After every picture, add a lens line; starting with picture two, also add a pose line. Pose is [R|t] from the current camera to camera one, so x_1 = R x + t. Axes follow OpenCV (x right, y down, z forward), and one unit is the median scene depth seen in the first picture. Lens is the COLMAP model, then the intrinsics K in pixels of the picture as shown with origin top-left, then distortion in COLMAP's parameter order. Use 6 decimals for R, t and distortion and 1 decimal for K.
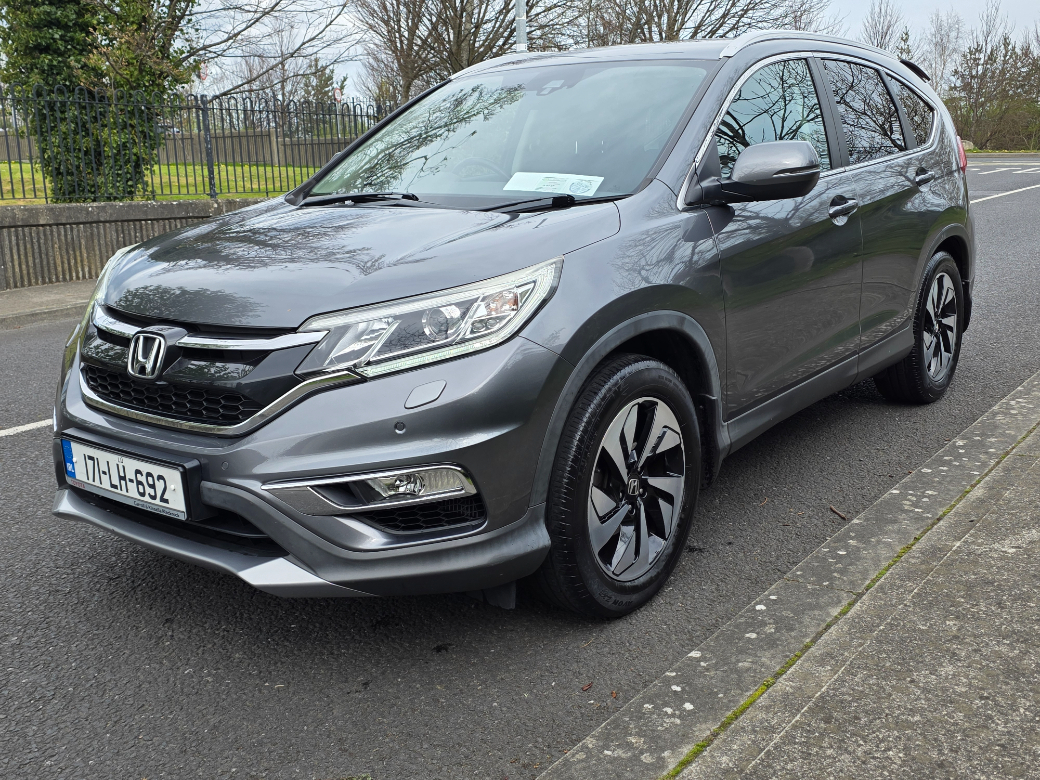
lens RADIAL K [[1048.3, 0, 520.0], [0, 1048.3, 390.0], [0, 0, 1]] dist [0.052906, -0.011434]
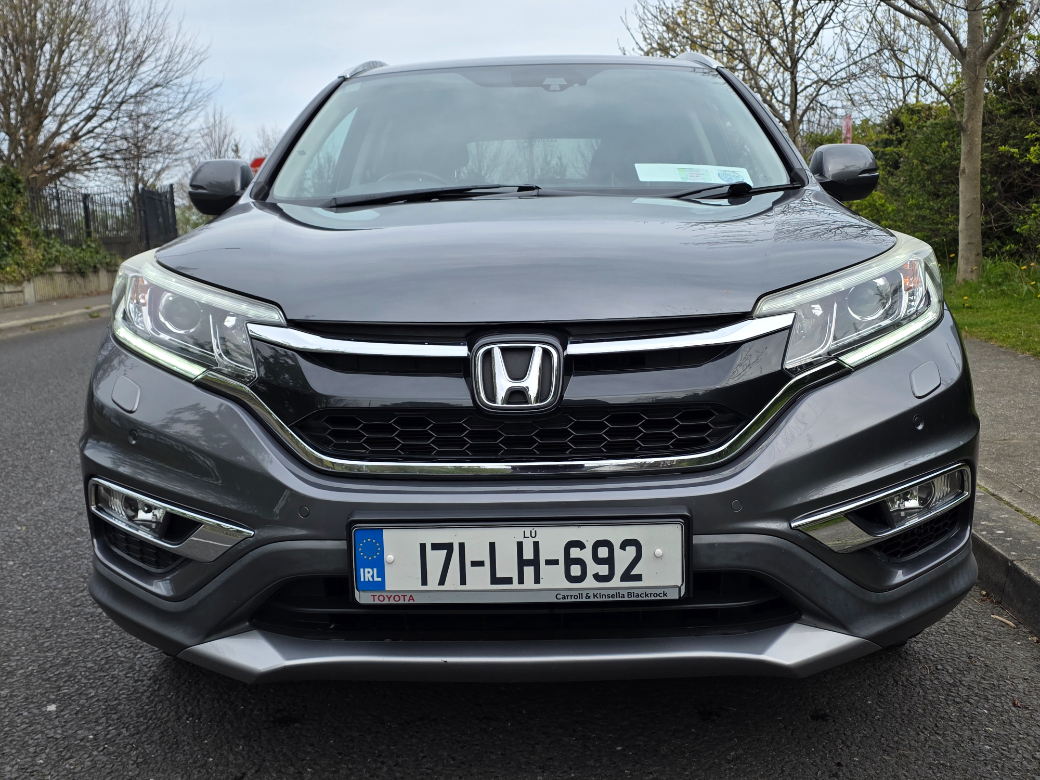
lens RADIAL K [[1048.3, 0, 520.0], [0, 1048.3, 390.0], [0, 0, 1]] dist [0.052906, -0.011434]
pose [[0.815019, -0.080374, 0.573833, -0.761866], [0.136521, 0.989089, -0.055365, 0.014385], [-0.563122, 0.123464, 0.817099, 0.480185]]
